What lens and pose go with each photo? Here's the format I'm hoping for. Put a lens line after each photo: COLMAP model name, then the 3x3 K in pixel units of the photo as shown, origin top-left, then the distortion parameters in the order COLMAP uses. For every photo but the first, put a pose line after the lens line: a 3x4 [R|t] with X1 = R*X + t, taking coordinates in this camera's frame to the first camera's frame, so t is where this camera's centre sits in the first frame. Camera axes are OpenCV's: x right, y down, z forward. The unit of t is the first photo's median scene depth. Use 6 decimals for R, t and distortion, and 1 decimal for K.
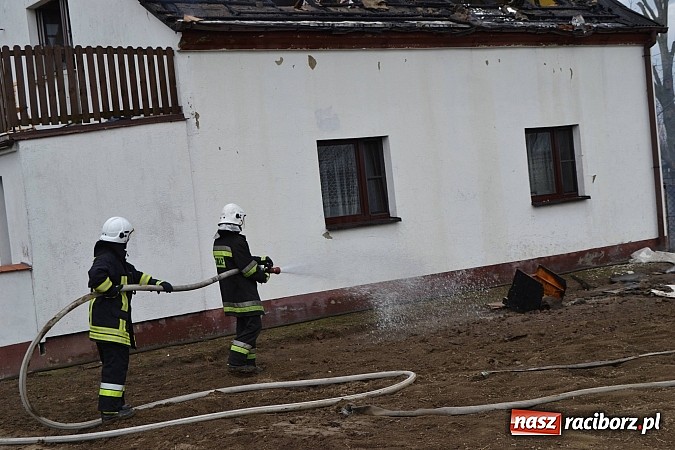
lens RADIAL K [[1103.5, 0, 334.7], [0, 1103.5, 234.6], [0, 0, 1]] dist [-0.001298, -0.036205]
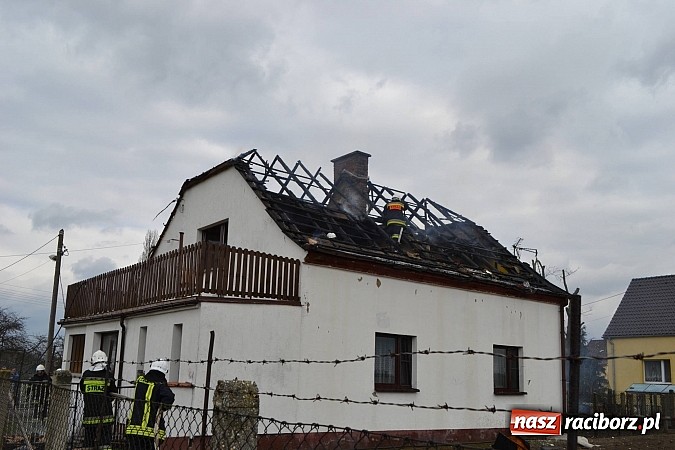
lens RADIAL K [[639.6, 0, 334.3], [0, 639.6, 239.3], [0, 0, 1]] dist [-0.061171, -0.011547]
pose [[0.989544, 0.142990, 0.018883, -0.109828], [-0.133472, 0.957458, -0.255852, 0.028492], [-0.054664, 0.250656, 0.966532, 0.090814]]
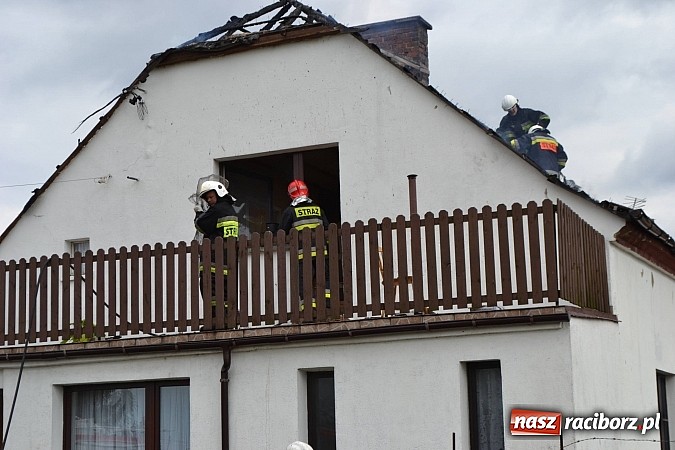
lens RADIAL K [[1351.3, 0, 337.5], [0, 1351.3, 225.0], [0, 0, 1]] dist [0.004097, -0.154195]
pose [[0.864358, 0.169984, 0.473277, -0.751335], [-0.045798, 0.963836, -0.262532, 0.095874], [-0.500788, 0.205247, 0.840884, 0.206616]]
